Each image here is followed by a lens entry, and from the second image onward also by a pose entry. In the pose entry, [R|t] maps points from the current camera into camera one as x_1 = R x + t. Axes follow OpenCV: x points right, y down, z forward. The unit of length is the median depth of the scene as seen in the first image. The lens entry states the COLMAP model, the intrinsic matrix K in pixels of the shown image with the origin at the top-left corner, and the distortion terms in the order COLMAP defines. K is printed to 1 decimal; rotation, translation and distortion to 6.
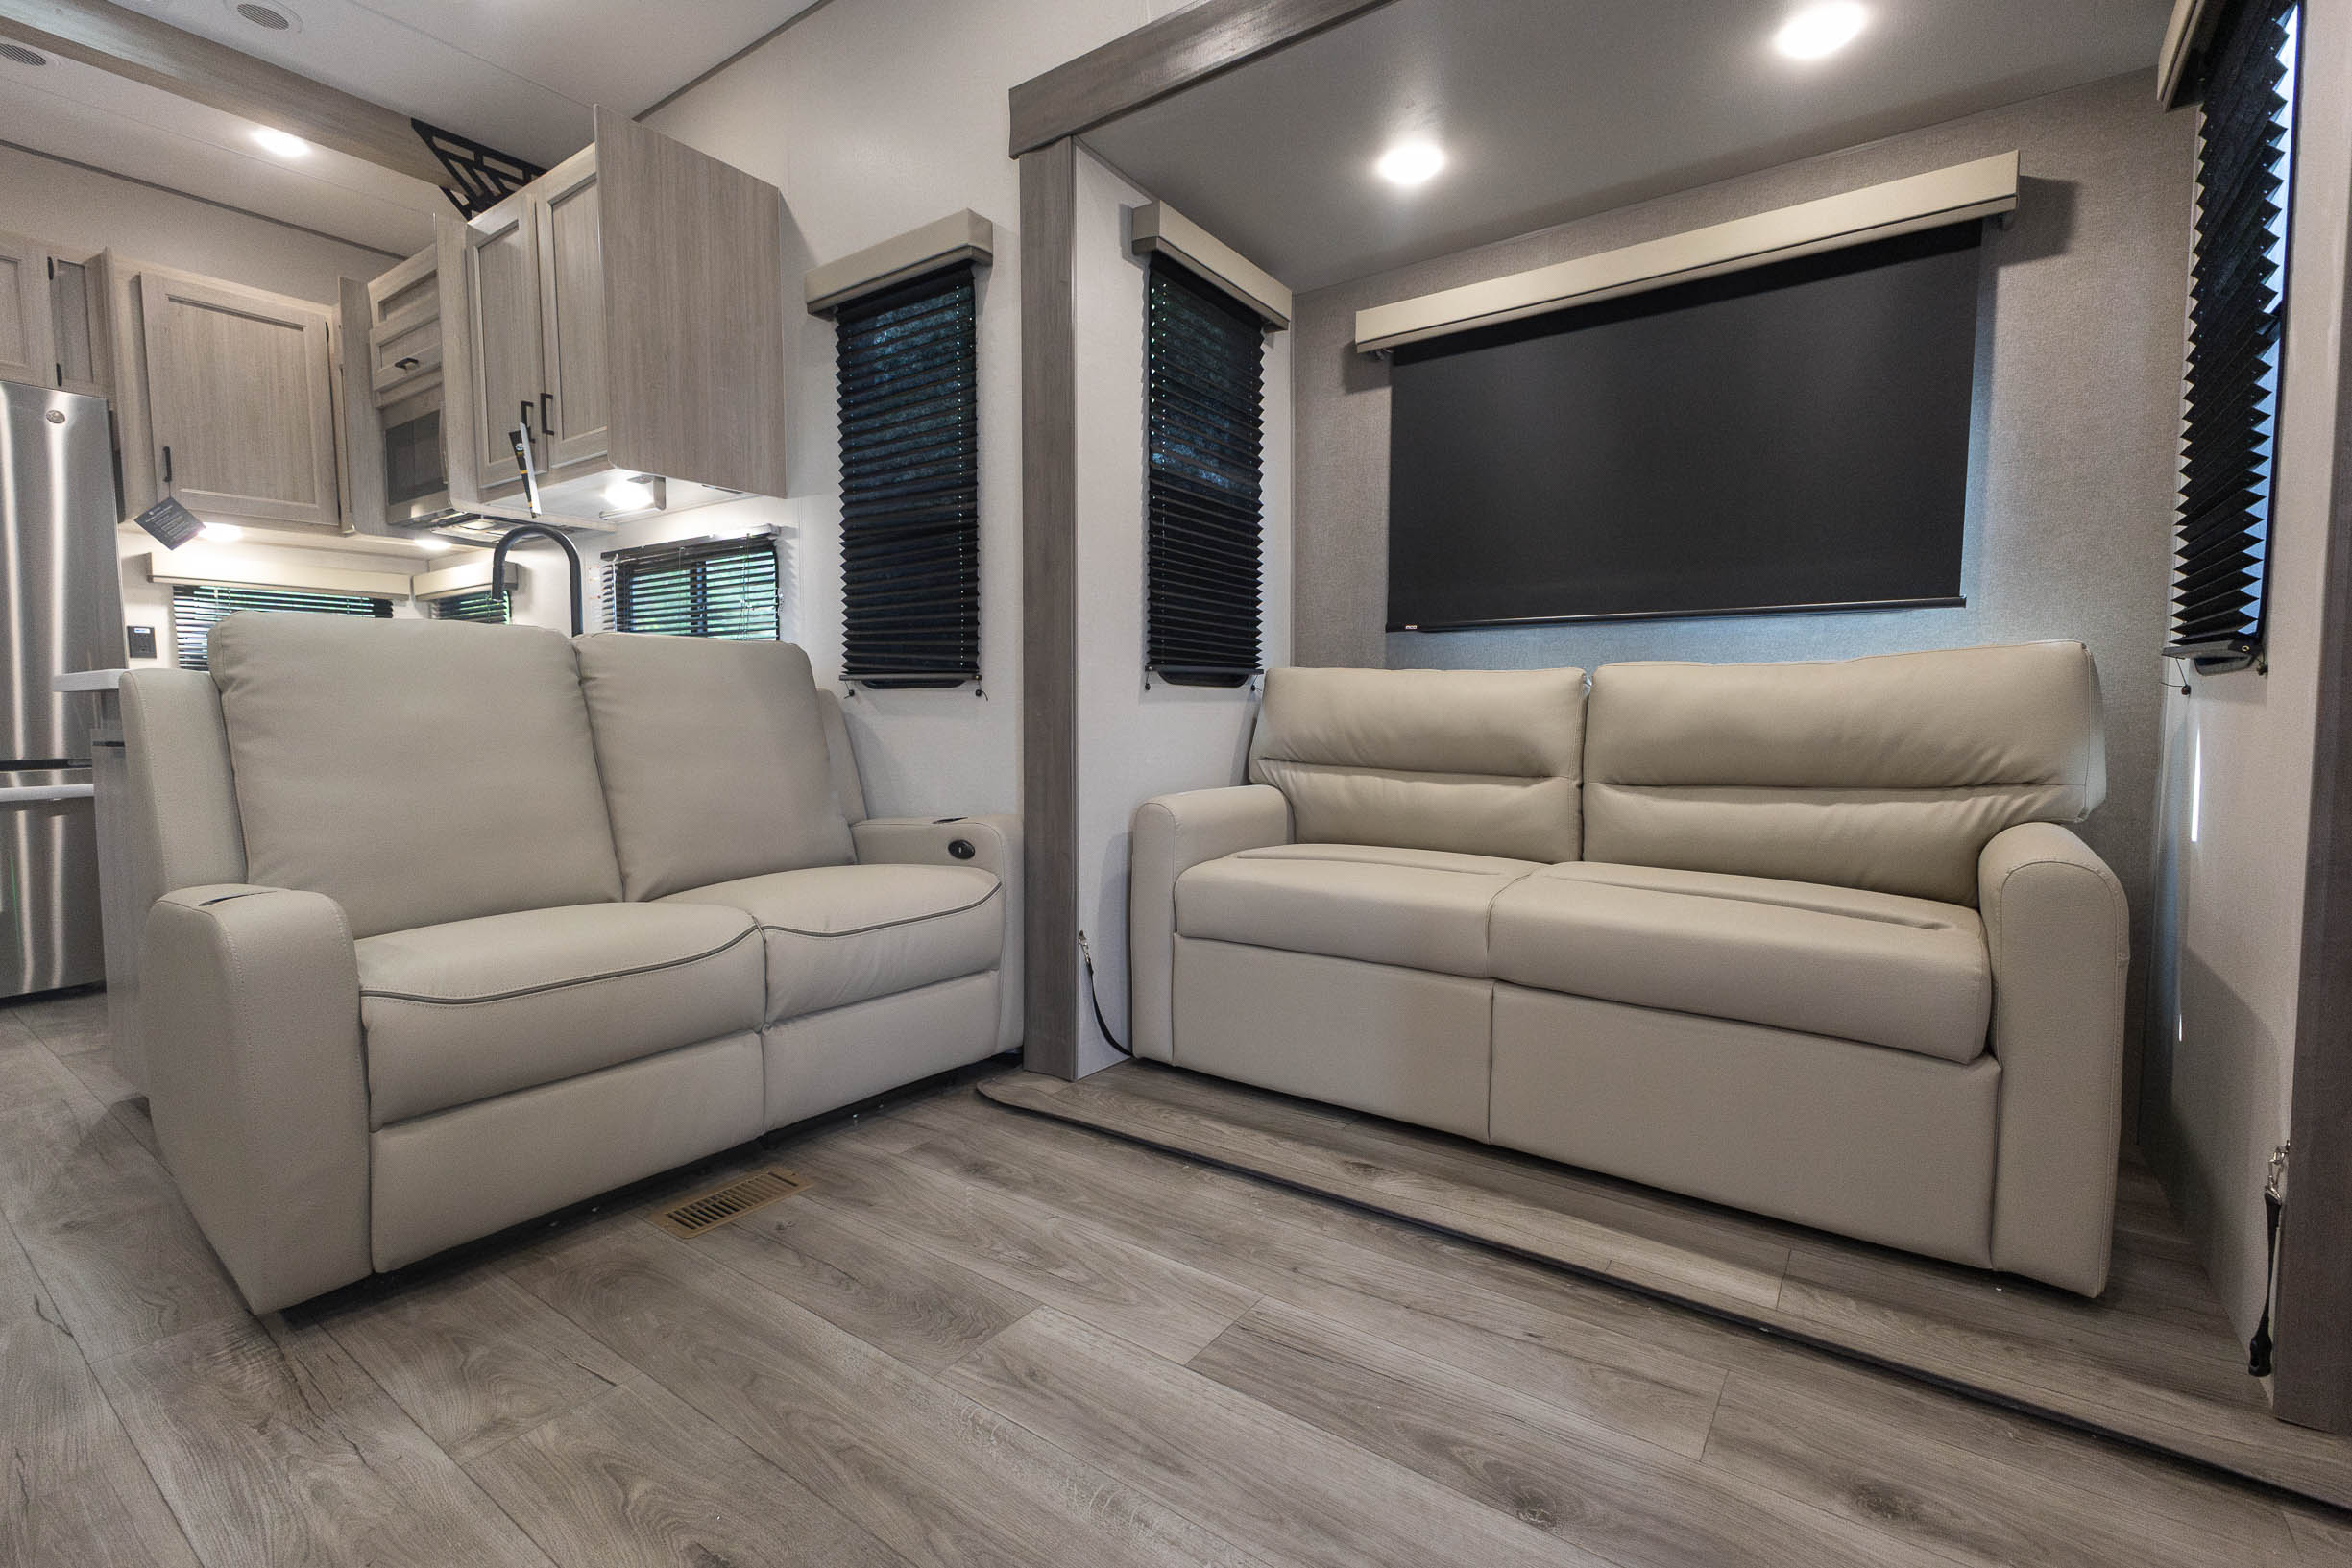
lens RADIAL K [[1019.8, 0, 1164.8], [0, 1019.8, 772.7], [0, 0, 1]] dist [0.016253, -0.003130]
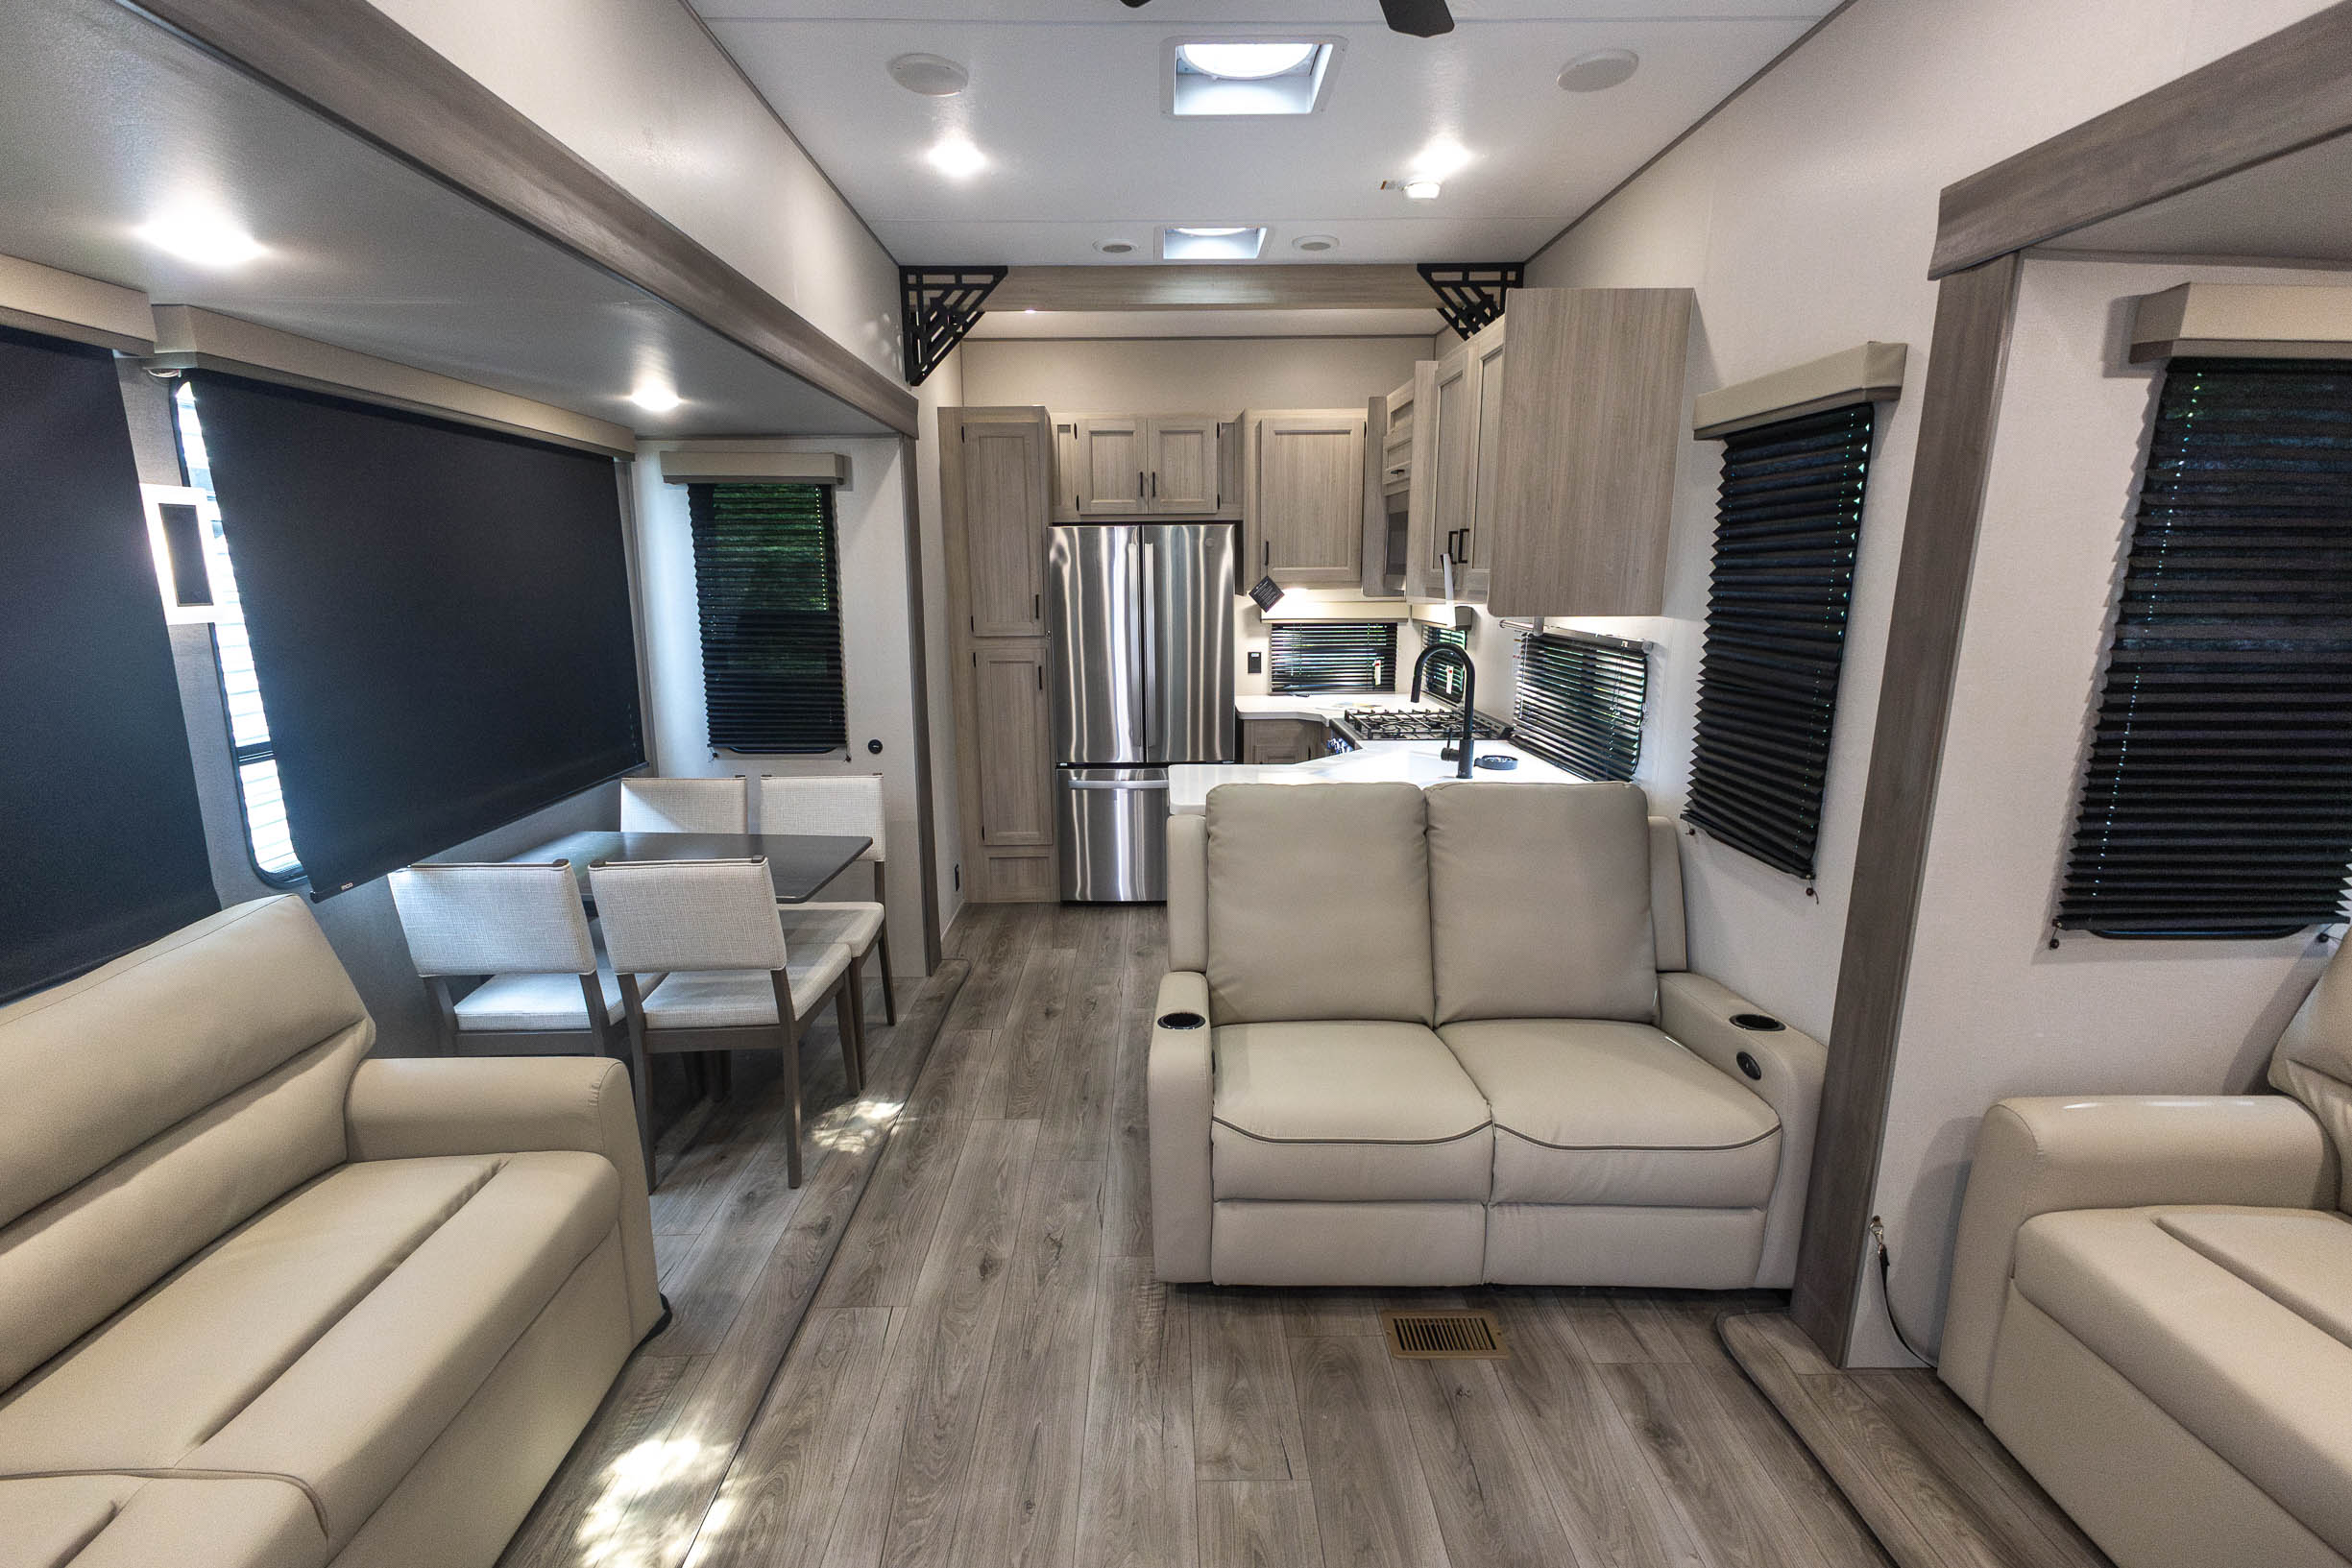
lens RADIAL K [[1019.8, 0, 1193.0], [0, 1019.8, 783.7], [0, 0, 1]] dist [0.016253, -0.003130]
pose [[0.613929, 0.164725, -0.771982, 0.173823], [-0.054913, 0.984527, 0.166408, -0.316128], [0.787449, -0.059771, 0.613475, 0.048053]]
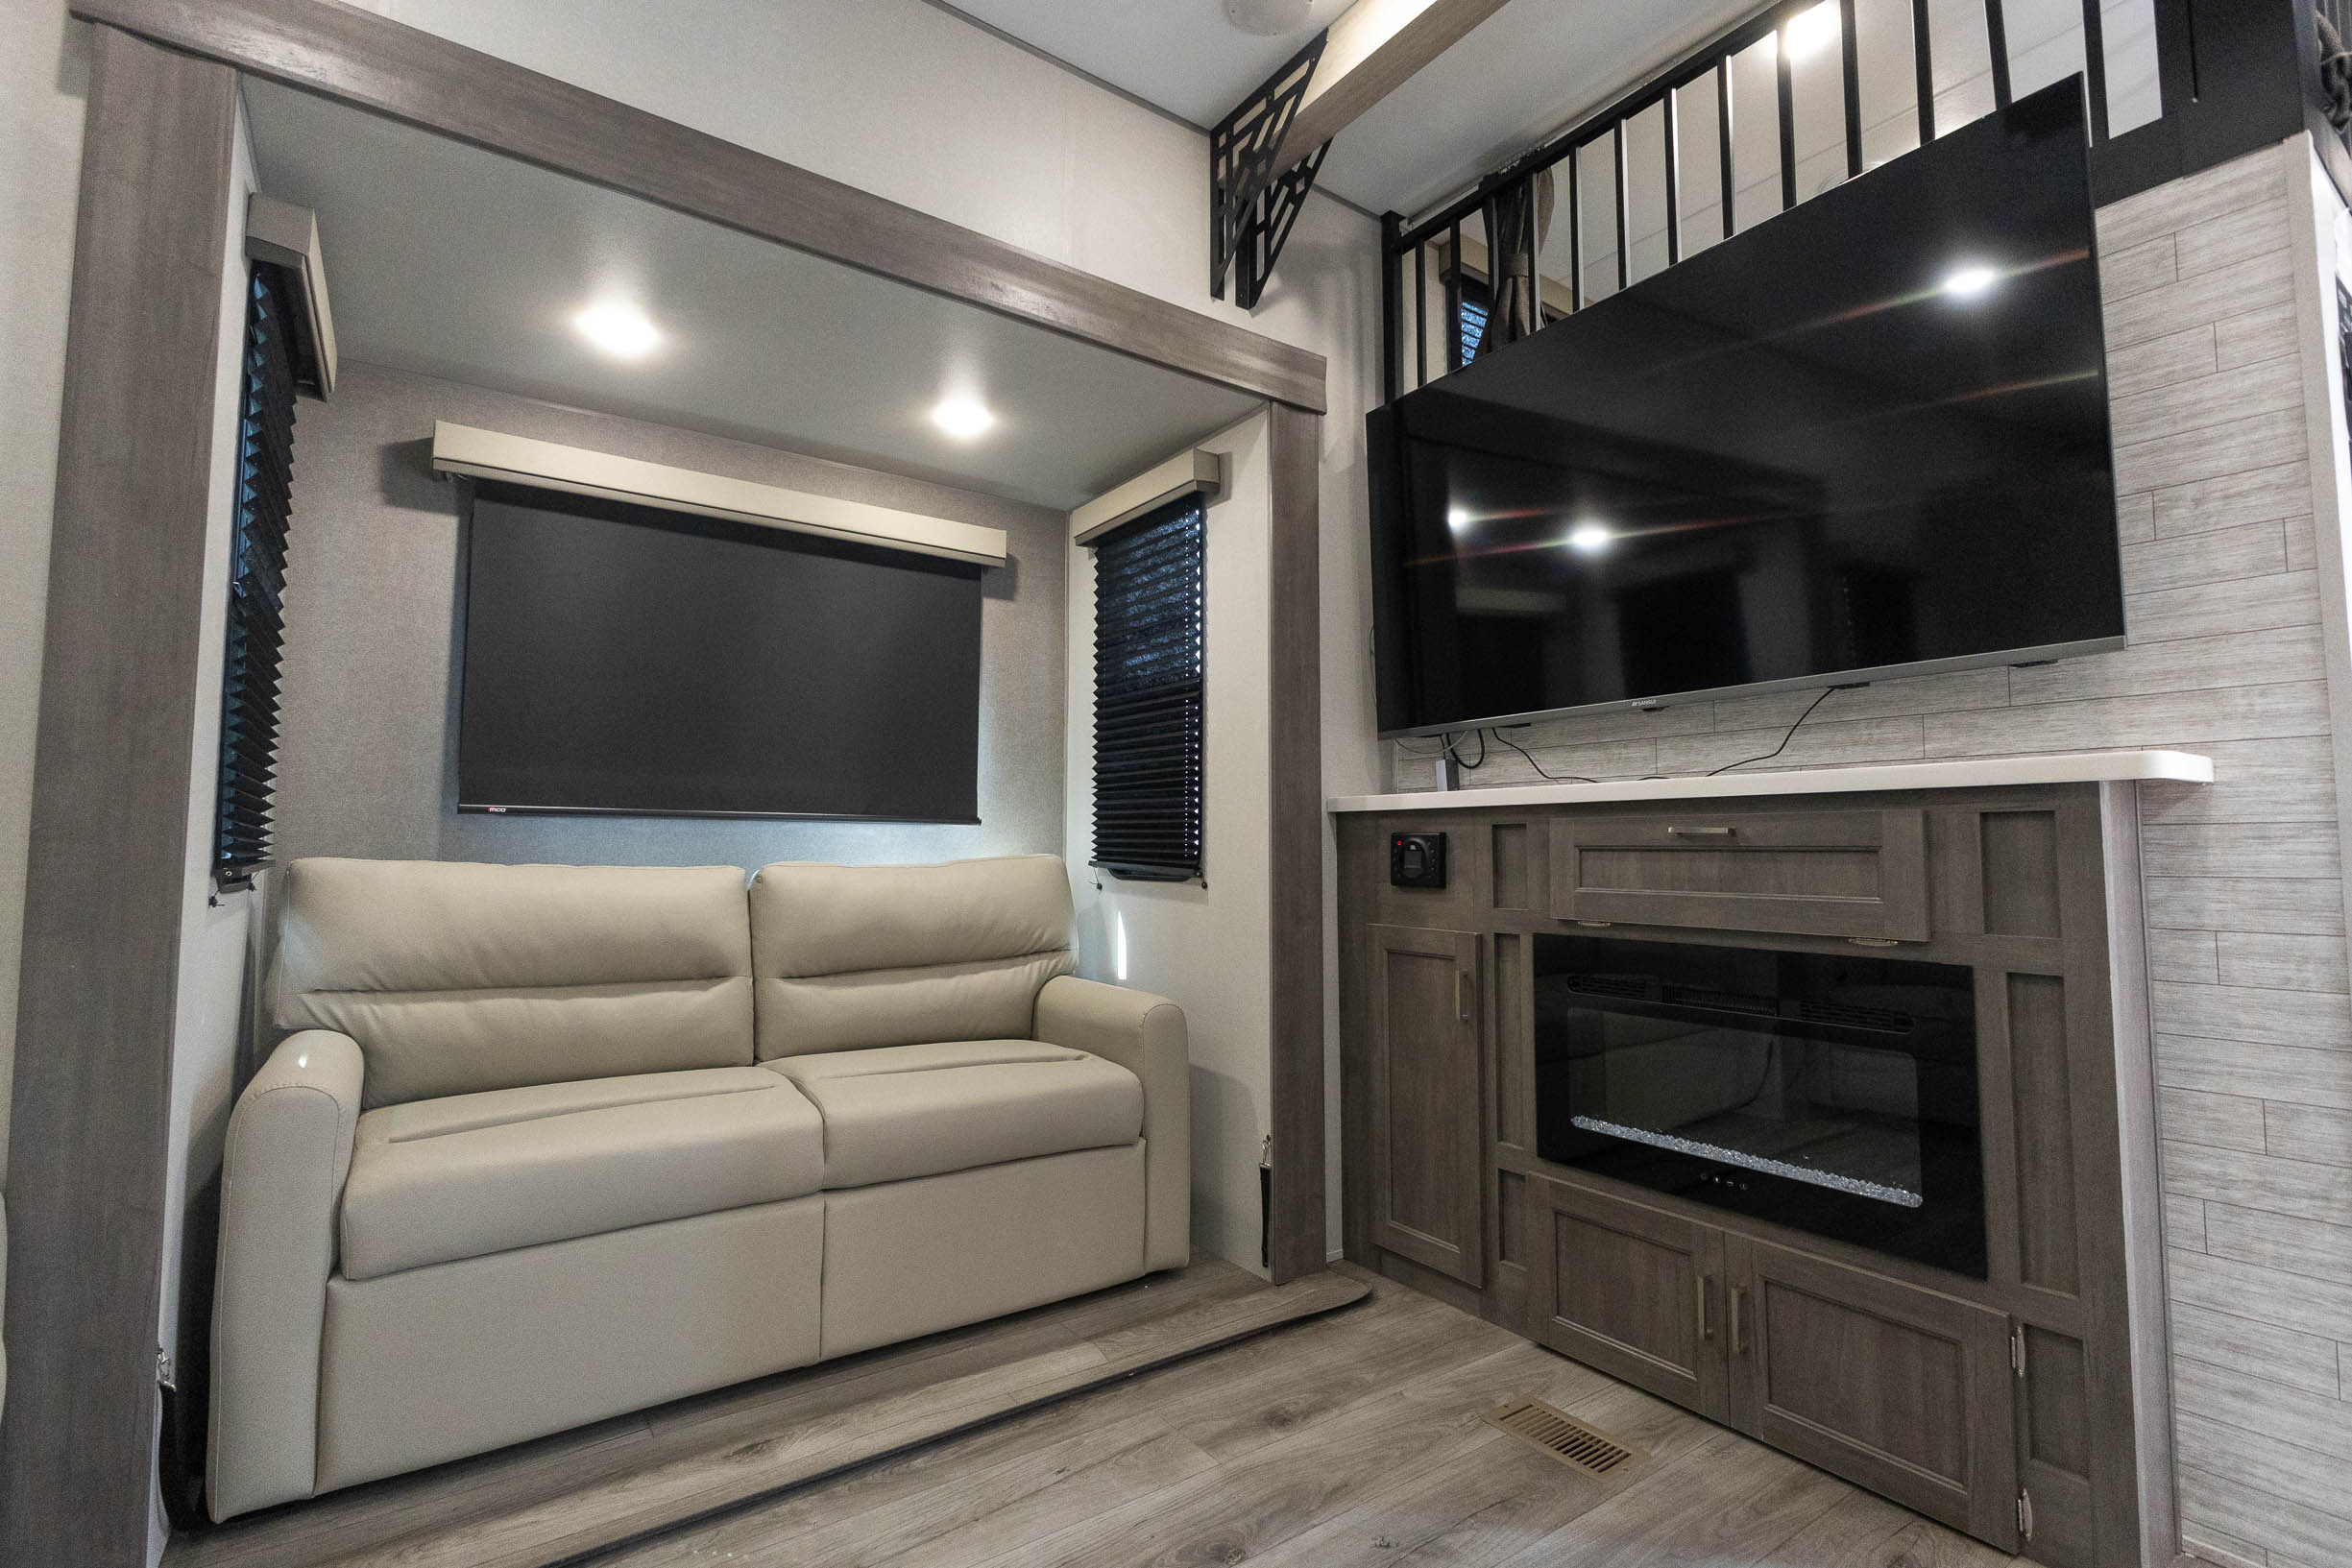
lens RADIAL K [[1068.2, 0, 1149.5], [0, 1068.2, 780.8], [0, 0, 1]] dist [-0.009035, 0.000303]
pose [[0.342789, 0.060979, 0.937431, -0.472175], [0.055475, 0.994836, -0.084999, -0.076361], [-0.937773, 0.081141, 0.337636, 0.254282]]
